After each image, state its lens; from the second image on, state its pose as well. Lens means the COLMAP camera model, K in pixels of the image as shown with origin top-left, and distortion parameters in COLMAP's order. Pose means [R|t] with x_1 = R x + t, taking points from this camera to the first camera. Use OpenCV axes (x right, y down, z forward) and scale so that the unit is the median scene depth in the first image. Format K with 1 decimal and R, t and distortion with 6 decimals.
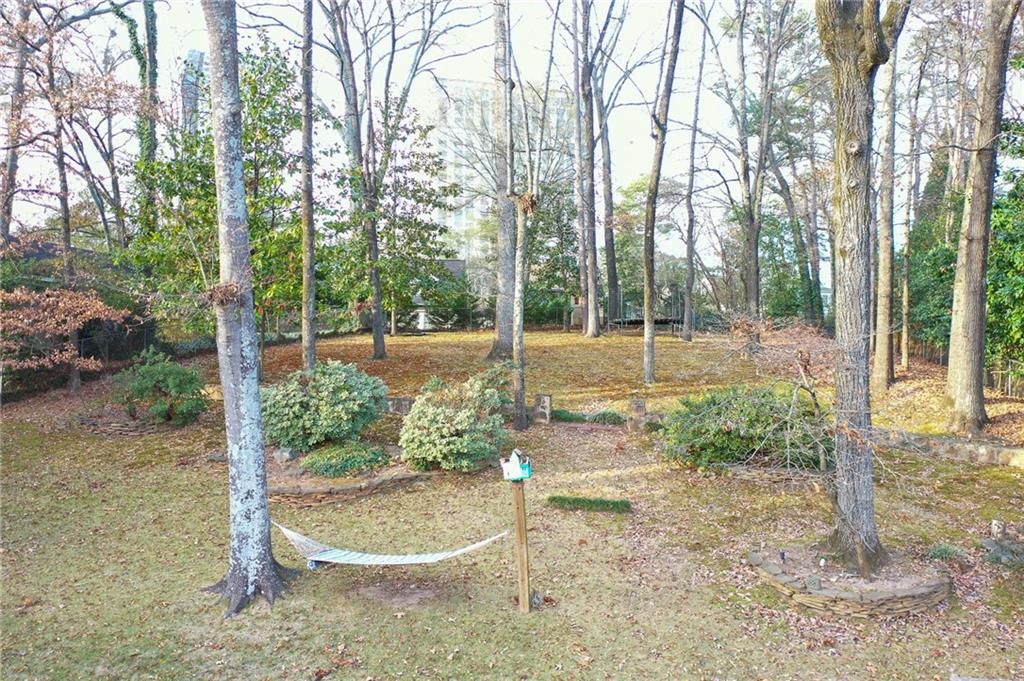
lens RADIAL K [[820.1, 0, 517.3], [0, 820.1, 340.3], [0, 0, 1]] dist [0.029554, 0.000778]
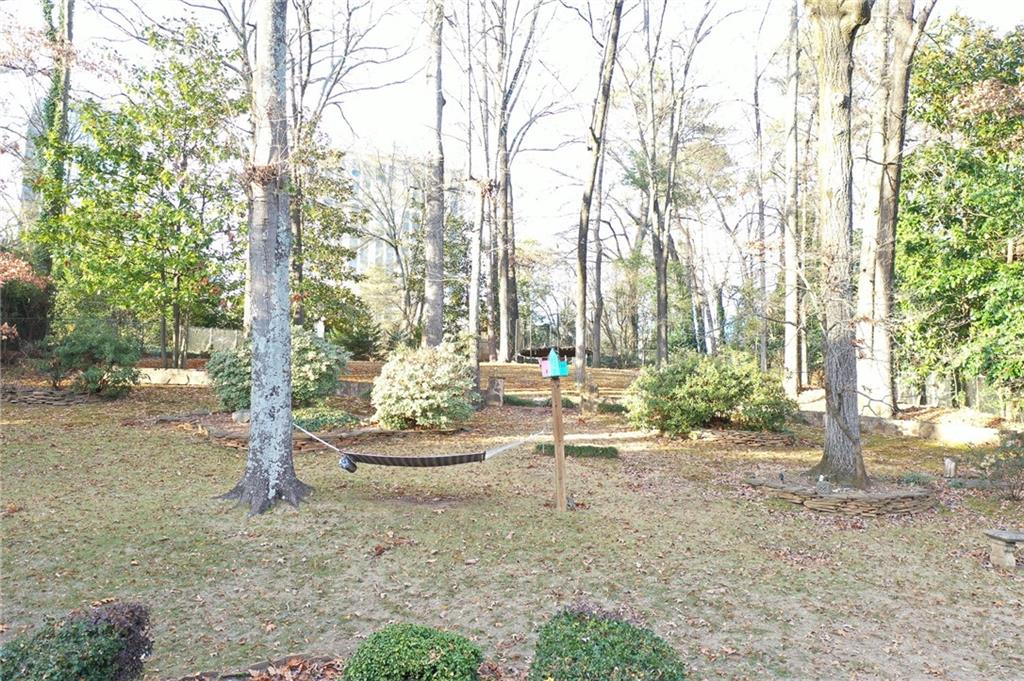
lens RADIAL K [[820.1, 0, 517.3], [0, 820.1, 340.3], [0, 0, 1]] dist [0.029554, 0.000778]
pose [[0.984964, 0.026872, 0.170656, -0.147832], [-0.010302, 0.995207, -0.097246, 0.150770], [-0.172452, 0.094026, 0.980520, 0.015445]]
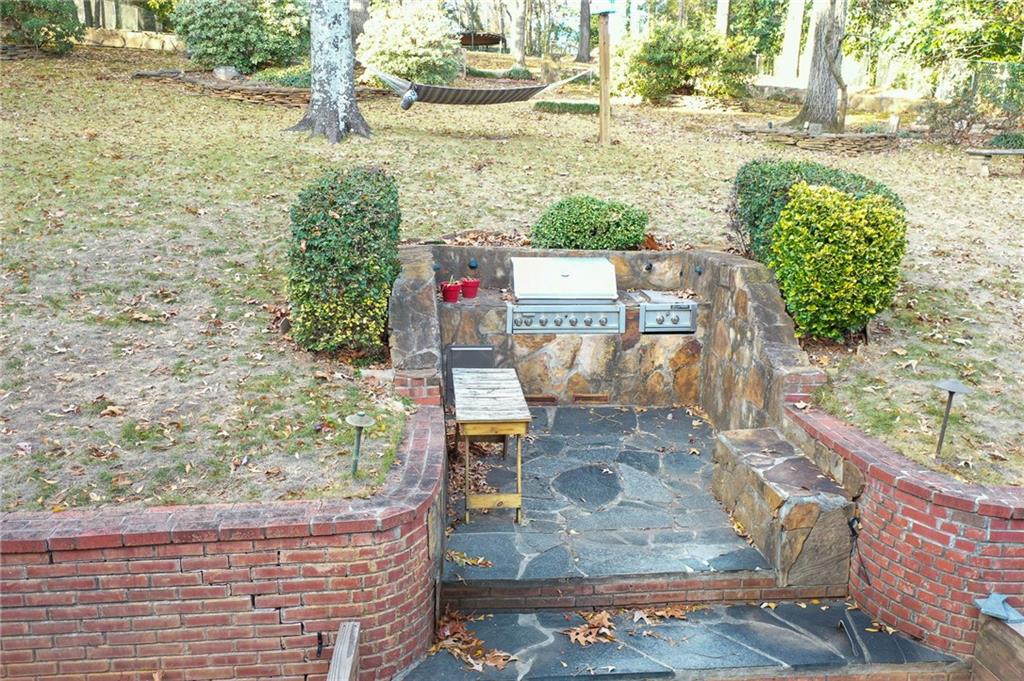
lens RADIAL K [[820.1, 0, 517.3], [0, 820.1, 340.3], [0, 0, 1]] dist [0.029554, 0.000778]
pose [[0.942014, -0.072989, 0.327539, -0.321858], [-0.008552, 0.970521, 0.240866, 0.216728], [-0.335464, -0.229700, 0.913620, -0.005501]]
